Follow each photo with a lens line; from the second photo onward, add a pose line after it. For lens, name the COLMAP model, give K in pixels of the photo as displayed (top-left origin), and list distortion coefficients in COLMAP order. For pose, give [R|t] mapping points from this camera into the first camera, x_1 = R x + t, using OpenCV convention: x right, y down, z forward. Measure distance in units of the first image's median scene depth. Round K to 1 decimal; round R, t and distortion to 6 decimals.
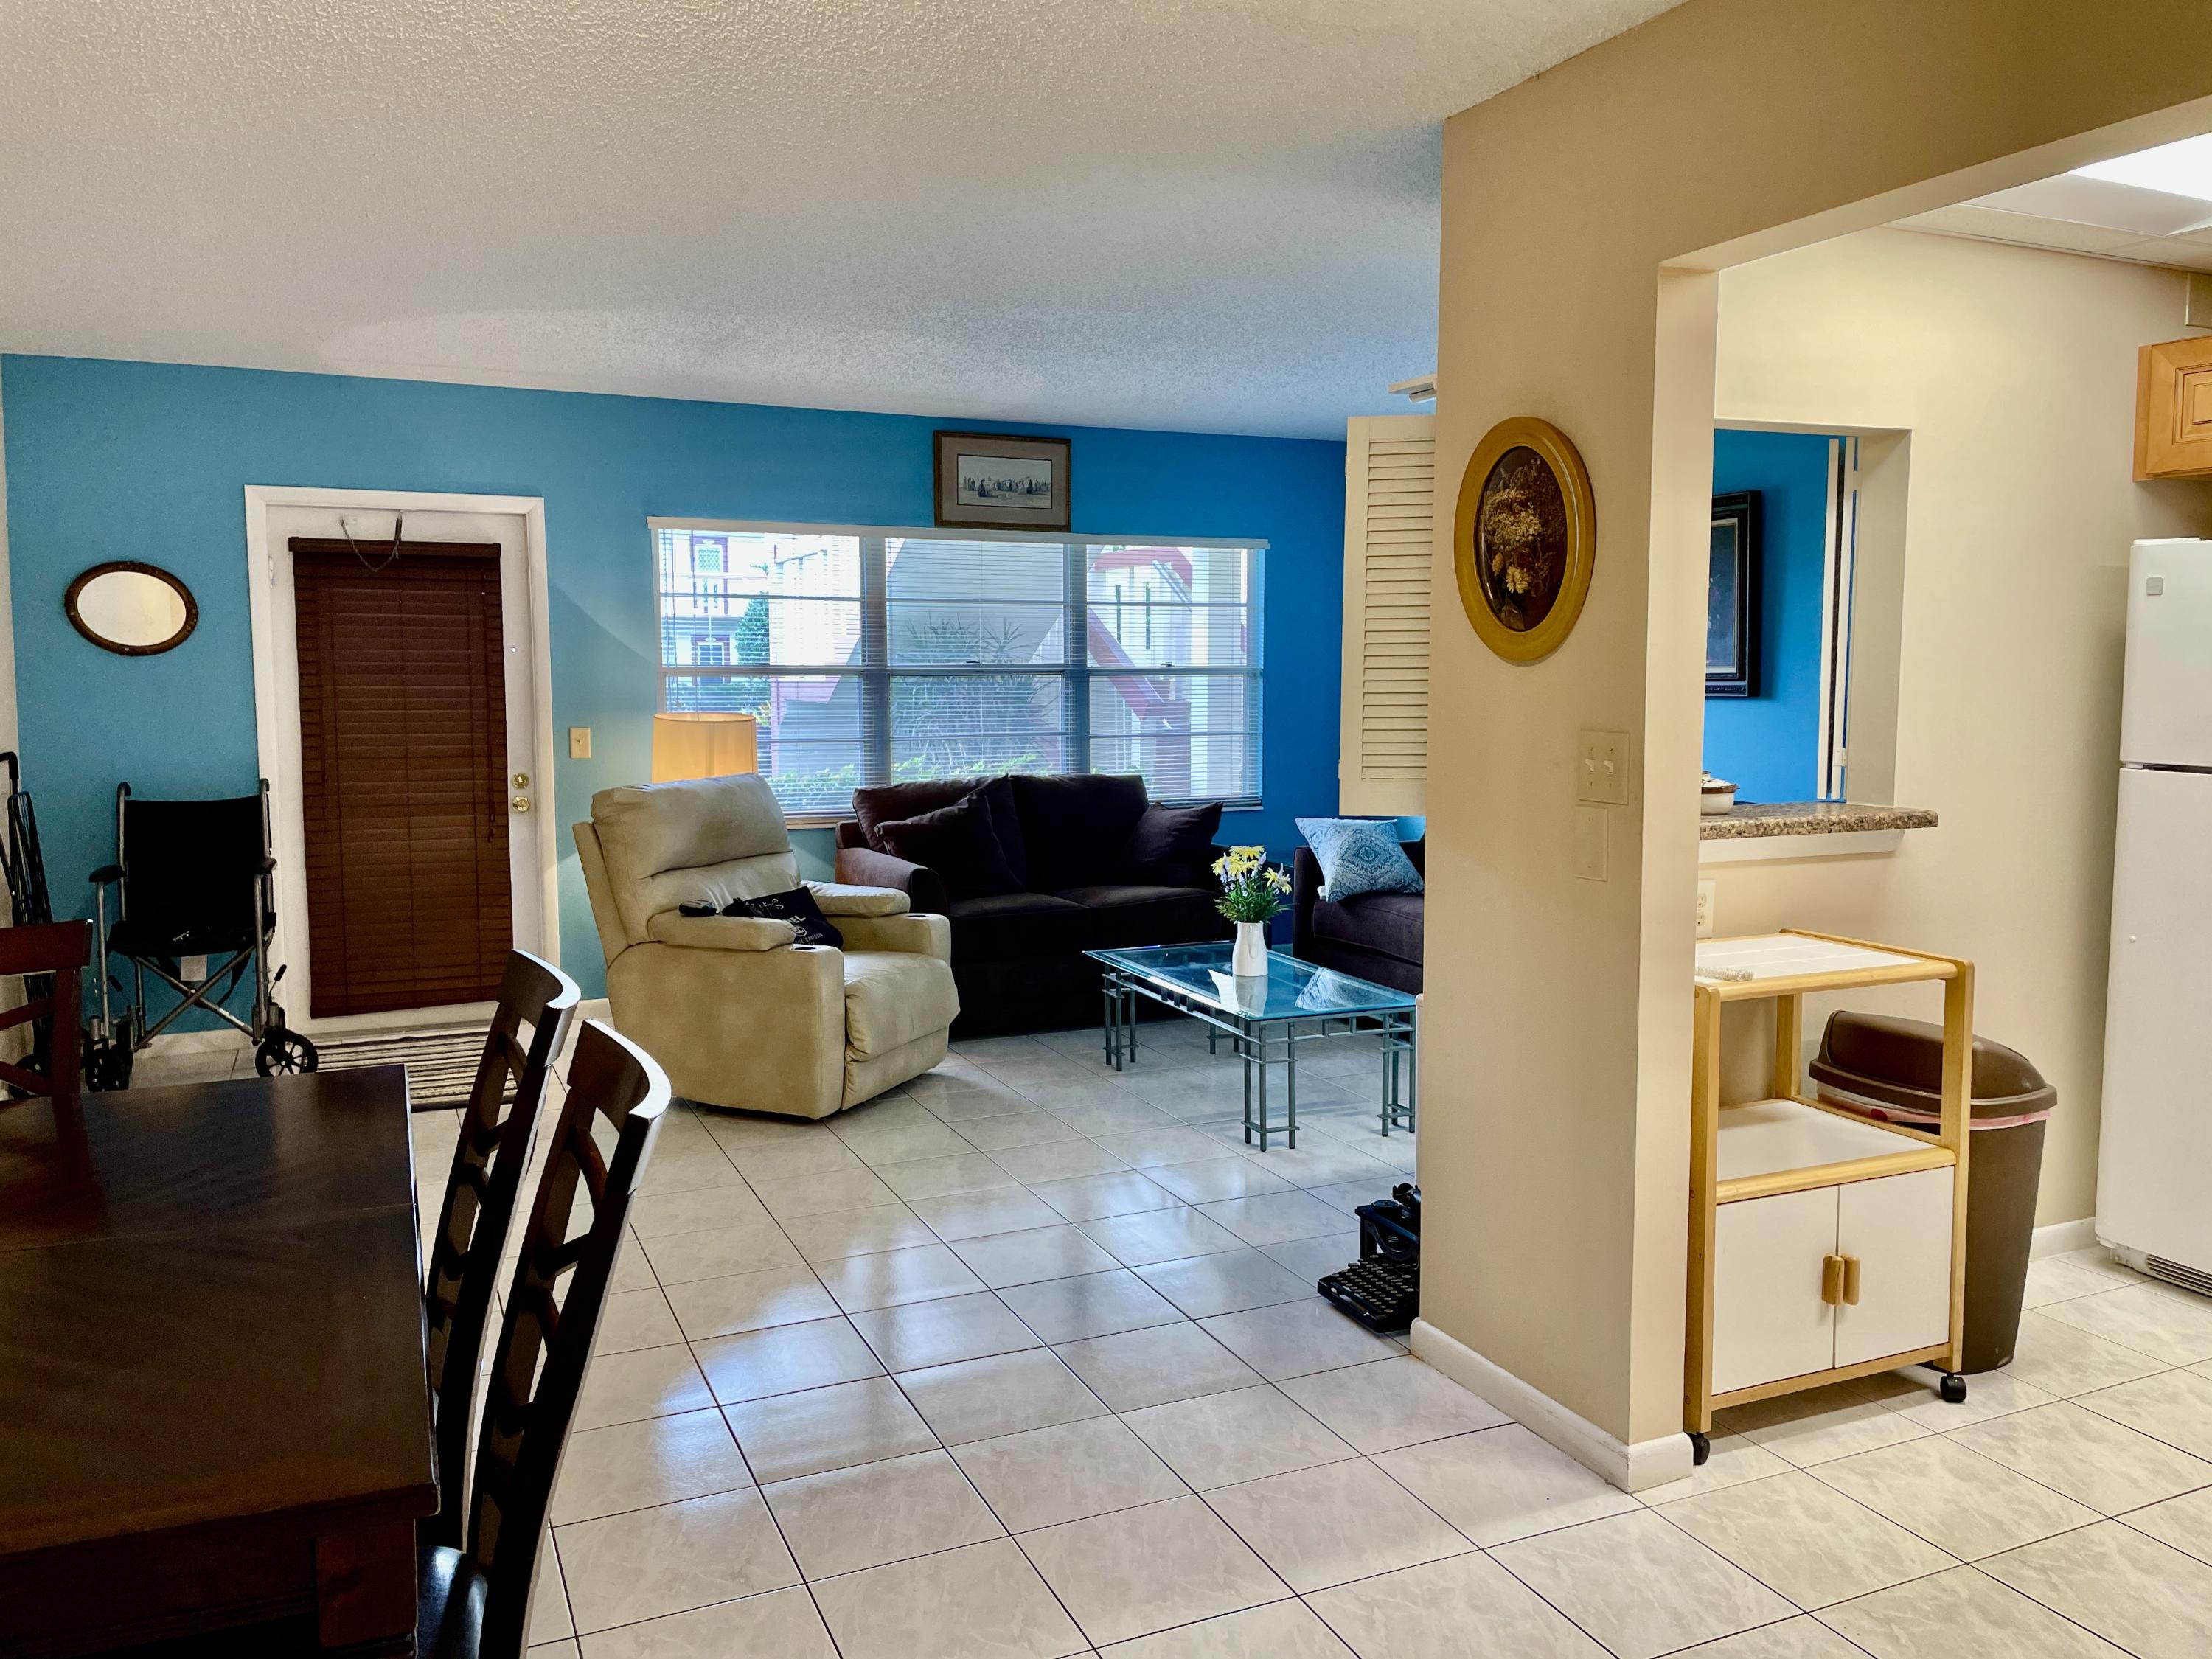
lens RADIAL K [[1663.5, 0, 1094.0], [0, 1663.5, 806.0], [0, 0, 1]] dist [0.096229, -0.122190]
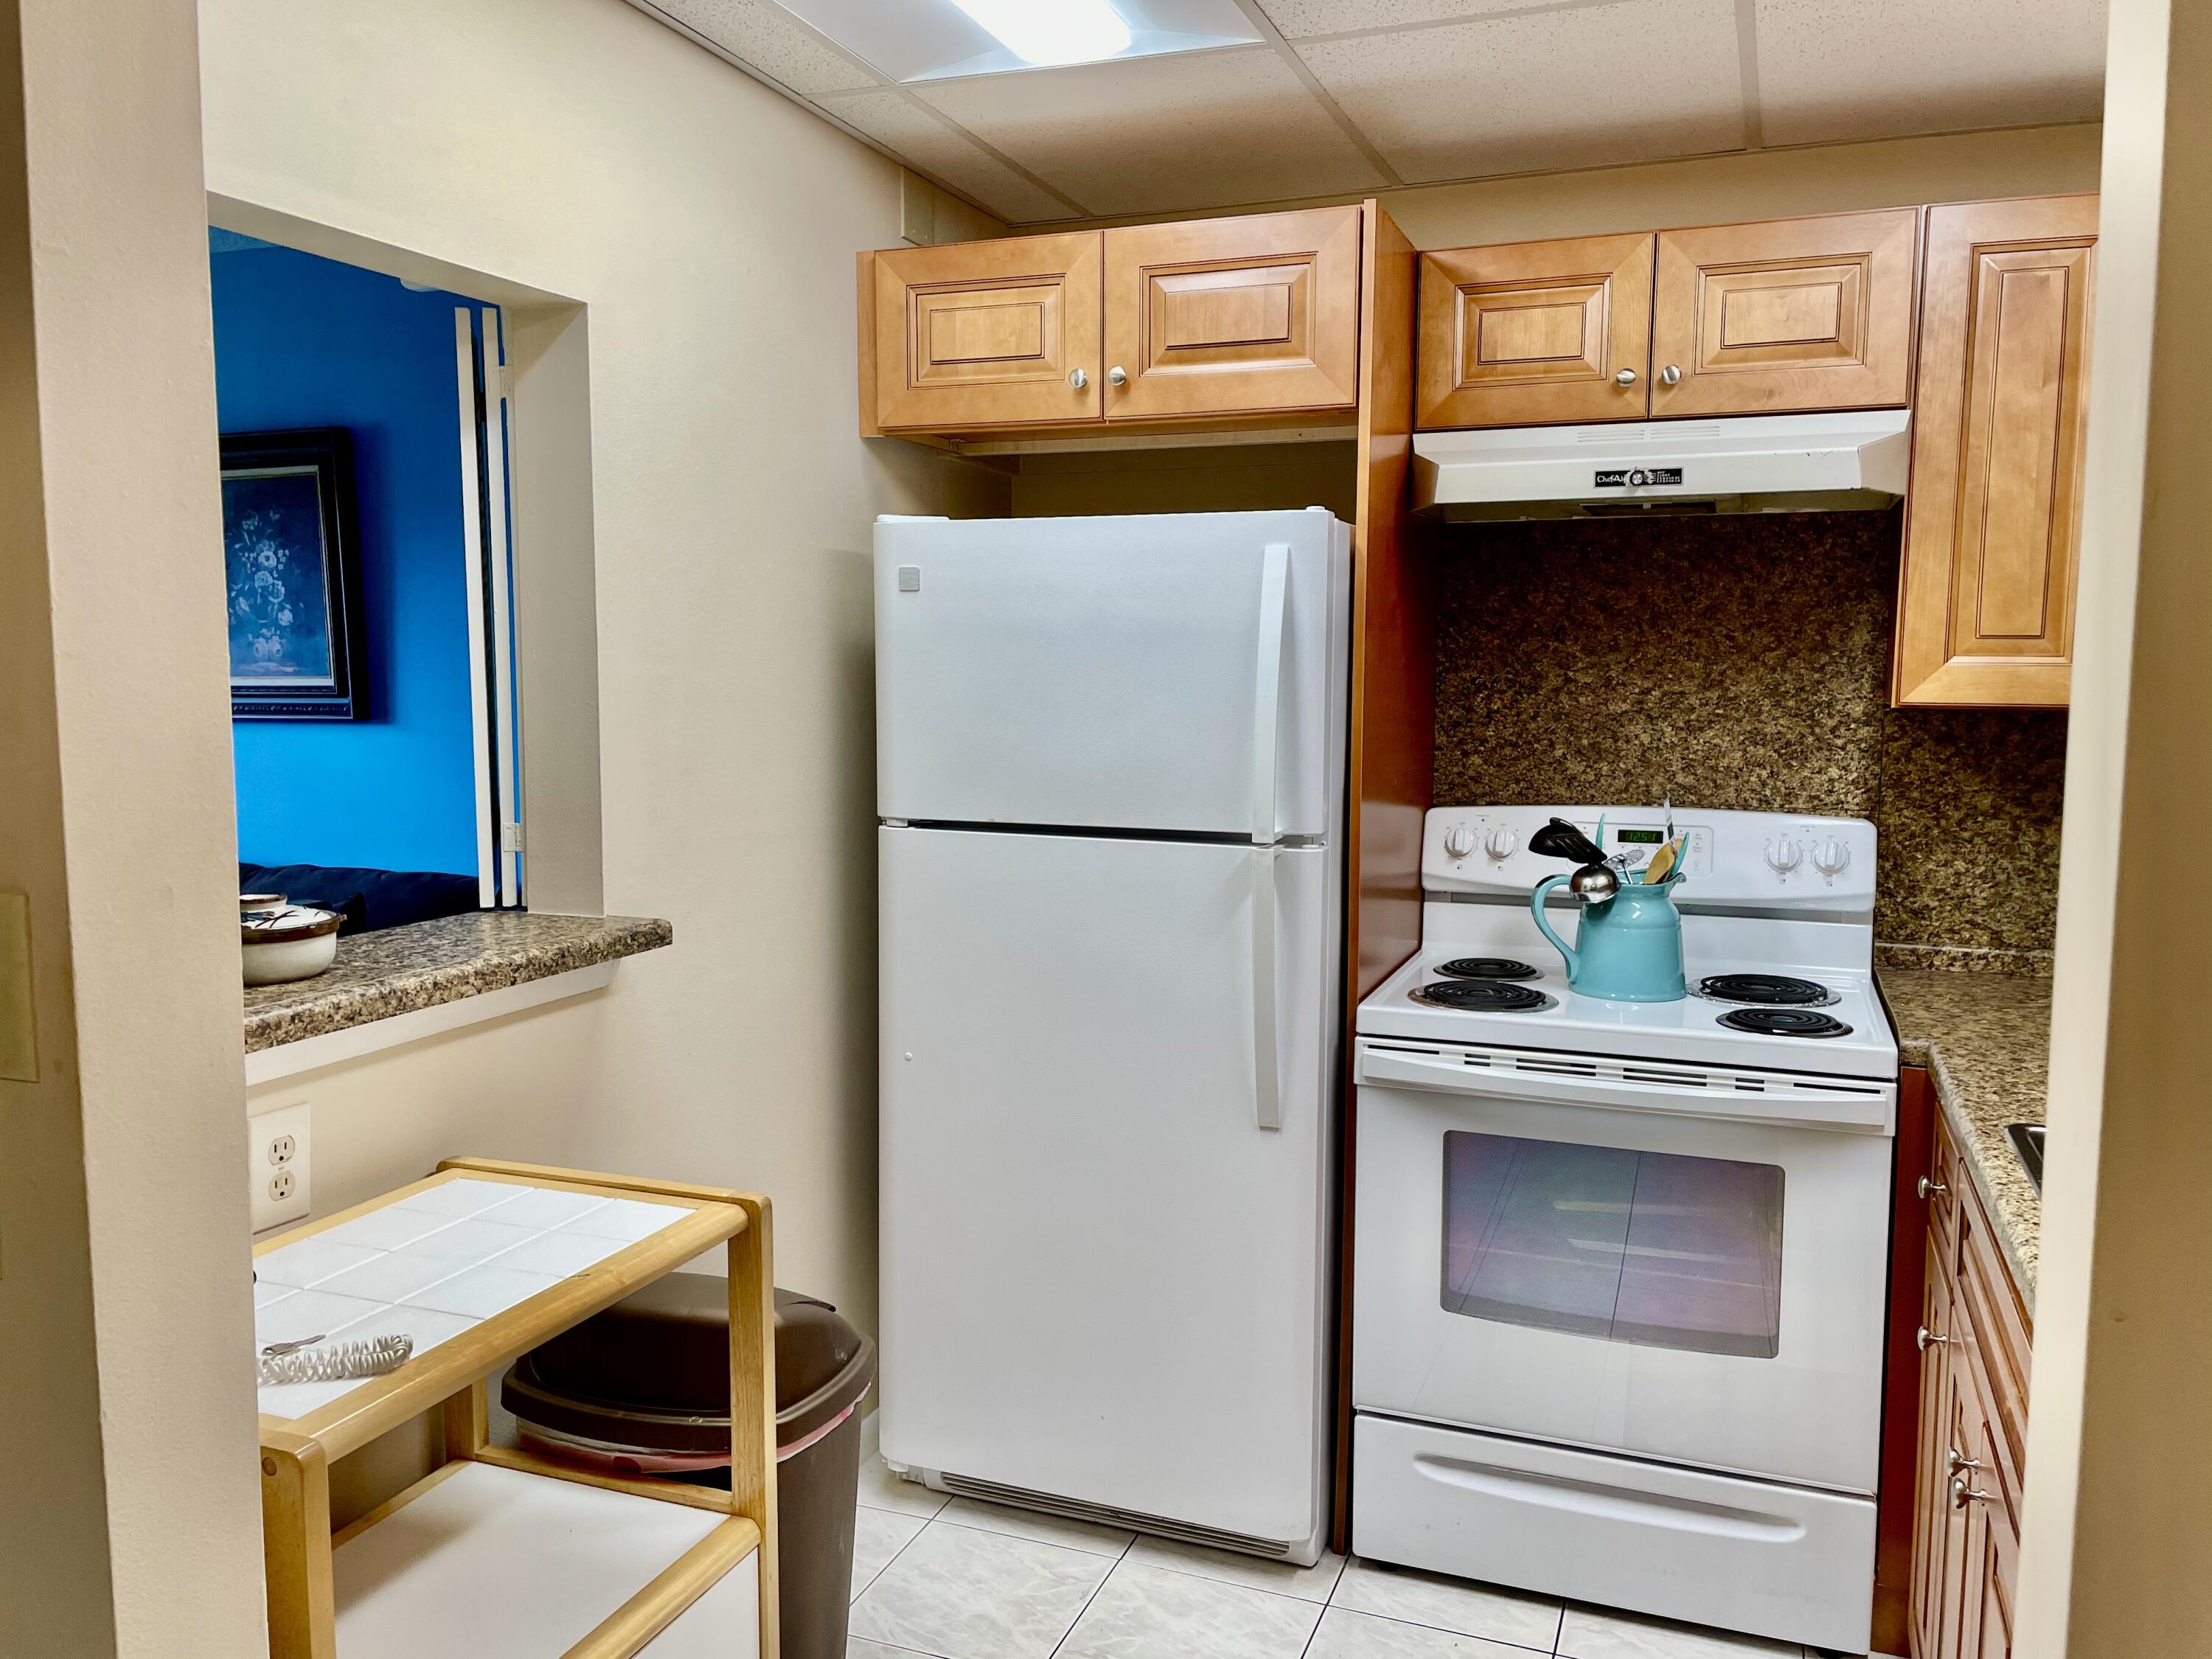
lens RADIAL K [[1663.5, 0, 1117.5], [0, 1663.5, 825.5], [0, 0, 1]] dist [0.096229, -0.122190]
pose [[0.703216, -0.064268, 0.708066, 0.115722], [0.055332, 0.997833, 0.035616, -0.029840], [-0.708820, 0.014133, 0.705248, 0.290553]]
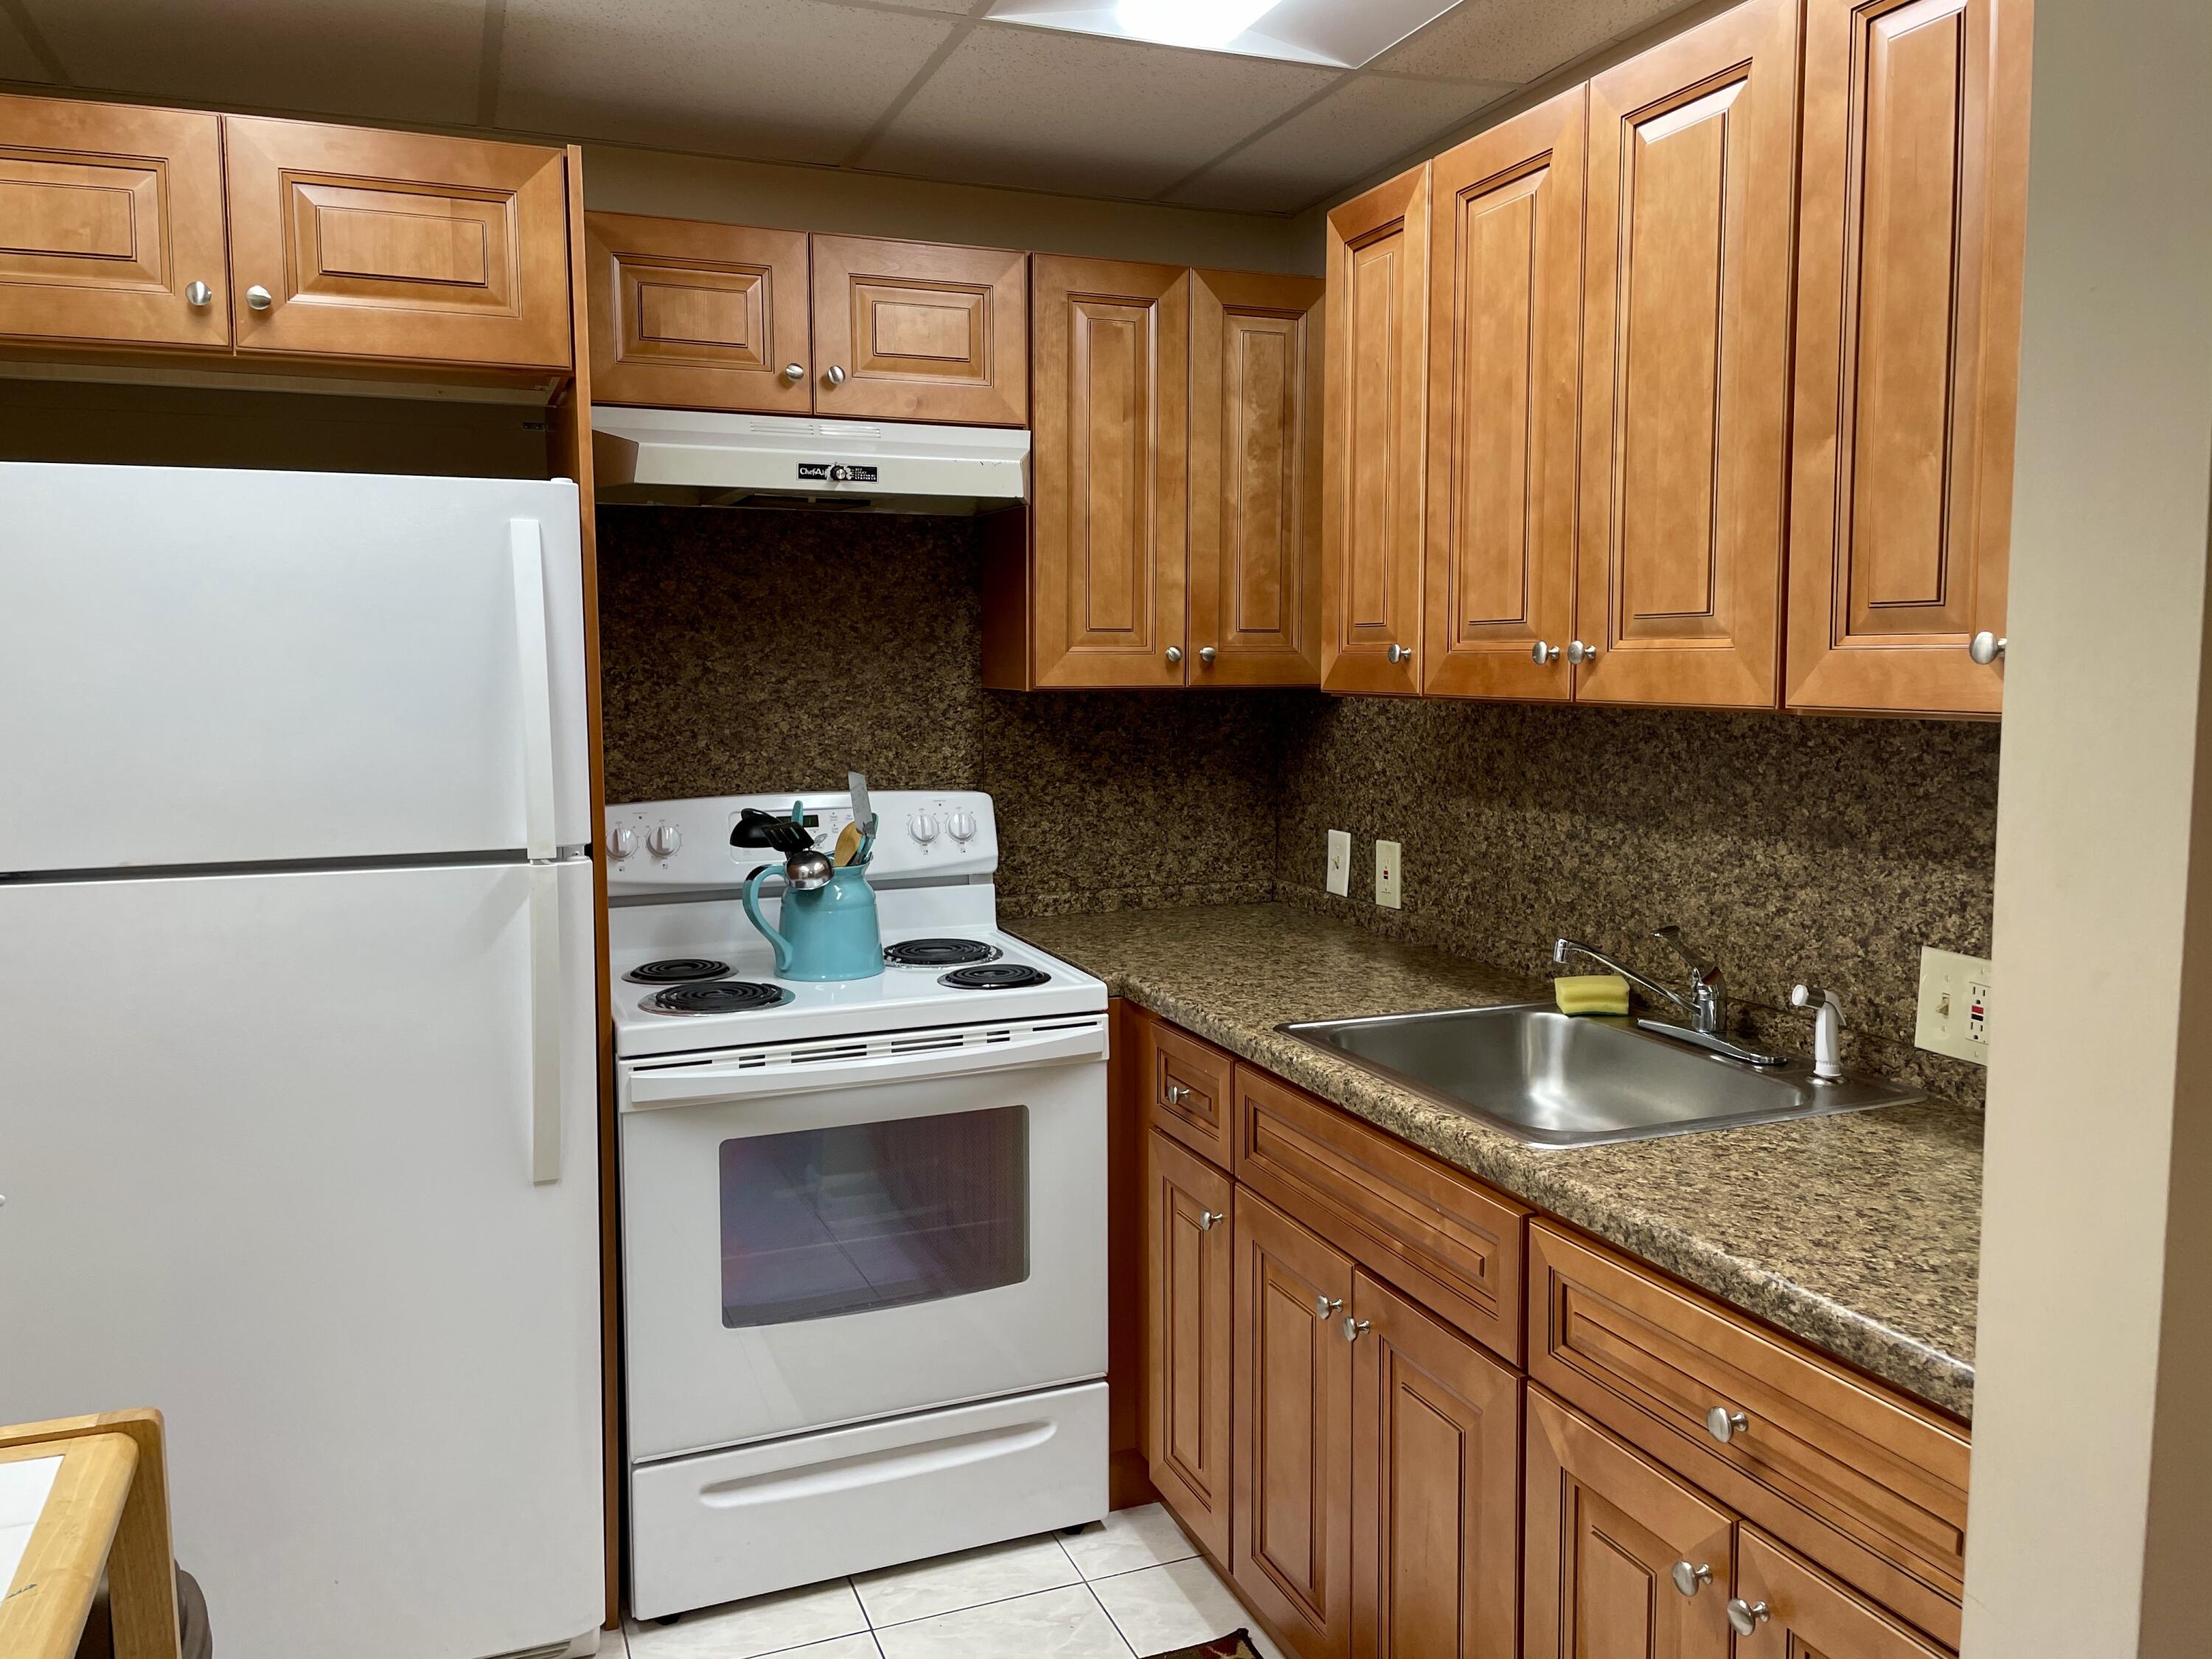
lens RADIAL K [[1663.5, 0, 1103.3], [0, 1663.5, 811.9], [0, 0, 1]] dist [0.096229, -0.122190]
pose [[0.034965, -0.094110, 0.994948, 0.070766], [0.089696, 0.991834, 0.090663, -0.042090], [-0.995355, 0.086073, 0.043120, 0.429479]]
